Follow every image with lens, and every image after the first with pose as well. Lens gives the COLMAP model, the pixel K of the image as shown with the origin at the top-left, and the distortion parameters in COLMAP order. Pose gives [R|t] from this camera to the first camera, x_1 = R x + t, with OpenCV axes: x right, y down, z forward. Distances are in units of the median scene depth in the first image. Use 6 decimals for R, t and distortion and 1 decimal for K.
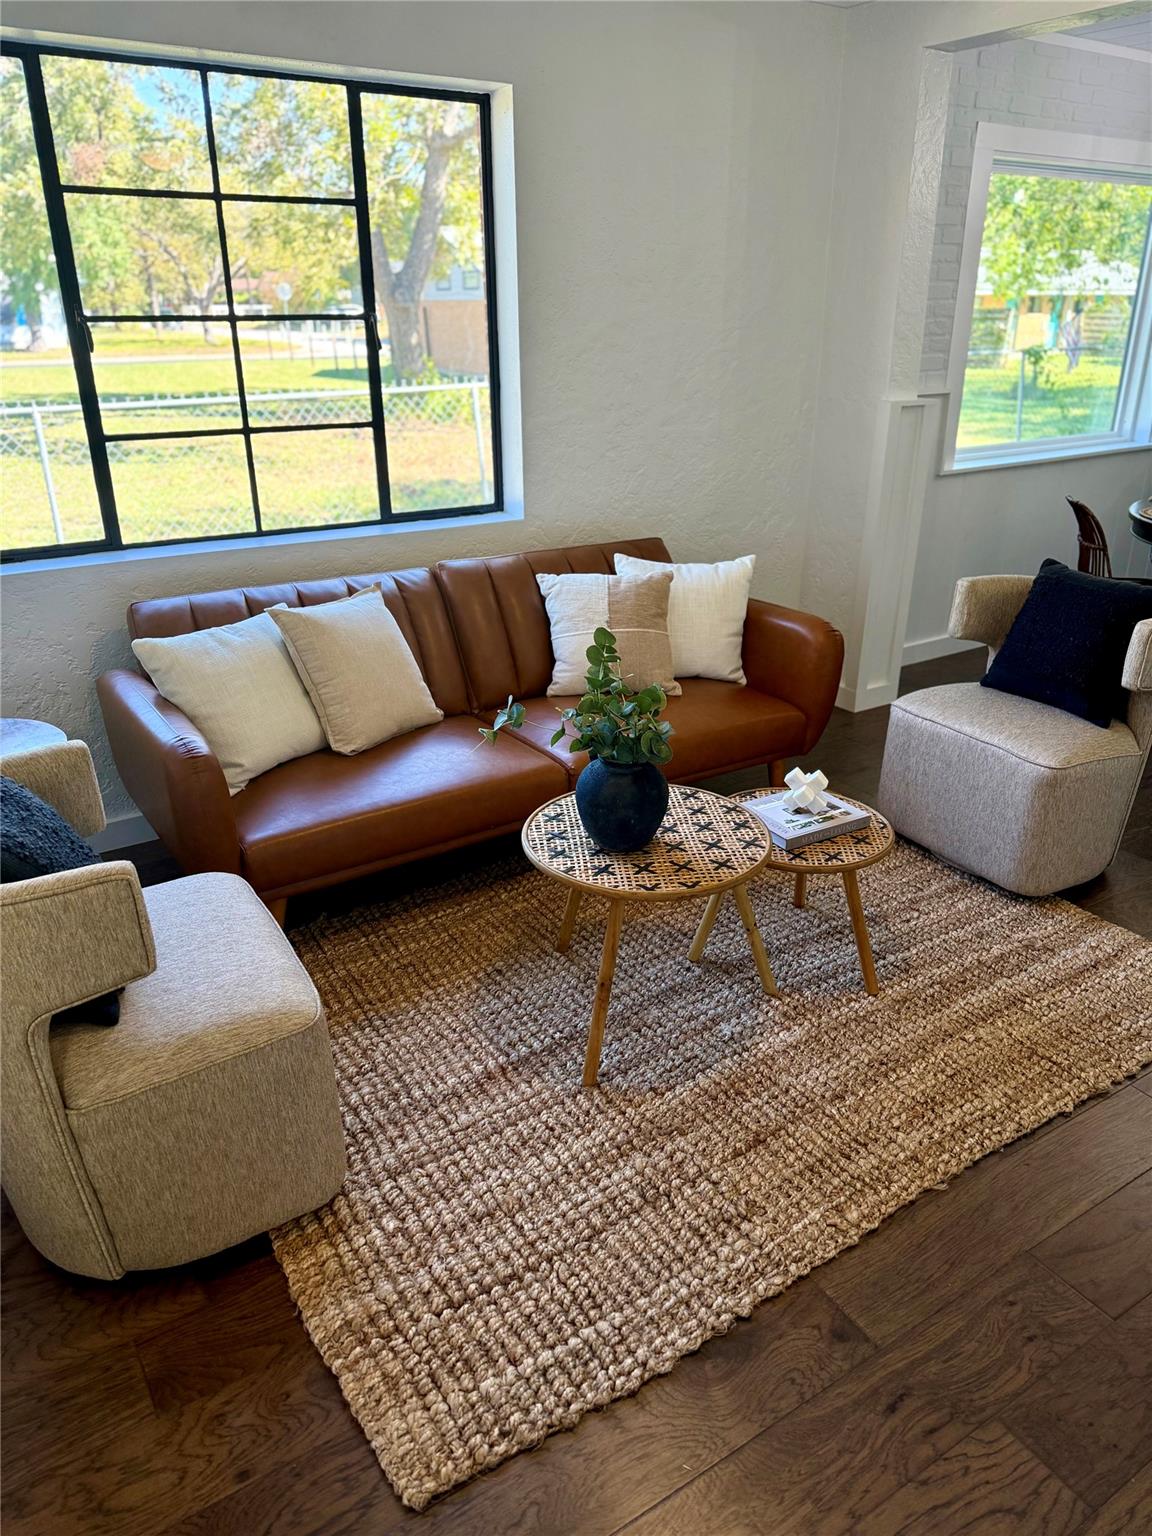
lens RADIAL K [[1064.9, 0, 584.6], [0, 1064.9, 765.9], [0, 0, 1]] dist [0.011616, -0.003933]
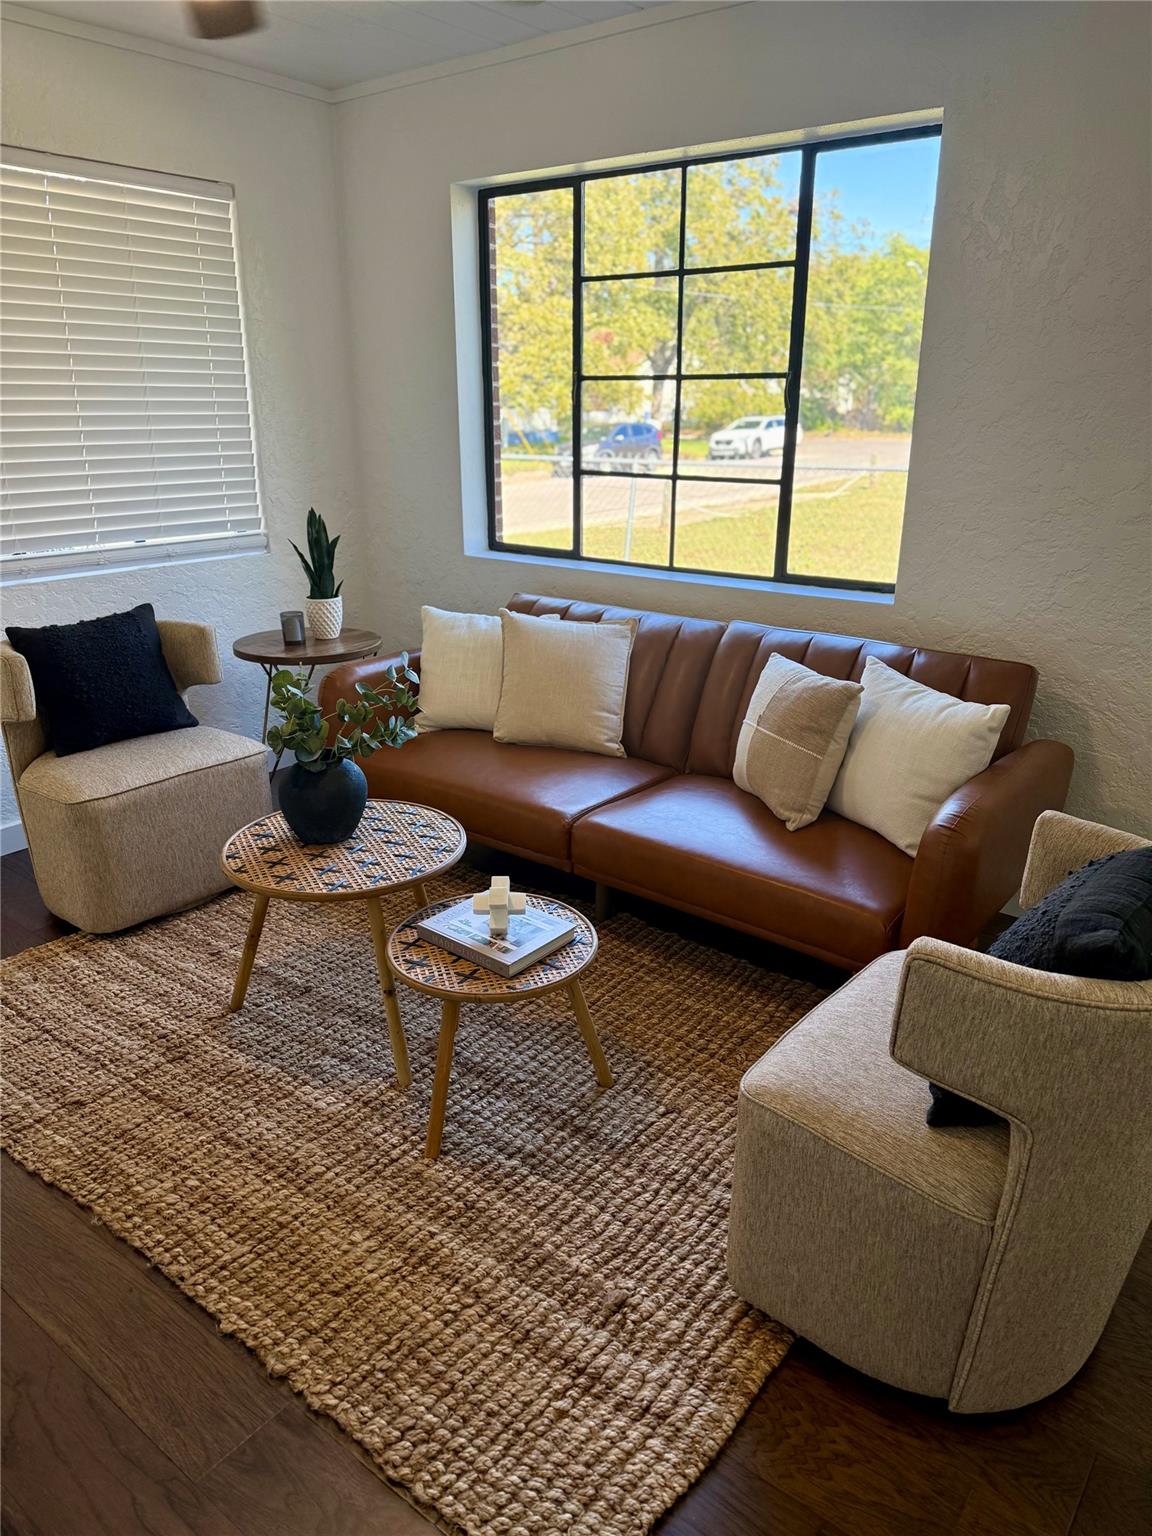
lens RADIAL K [[1064.9, 0, 580.2], [0, 1064.9, 773.1], [0, 0, 1]] dist [0.011616, -0.003933]
pose [[0.334914, 0.309194, -0.890074, 0.777314], [-0.363537, 0.913891, 0.180677, -0.203683], [0.869295, 0.263064, 0.418478, 0.546778]]
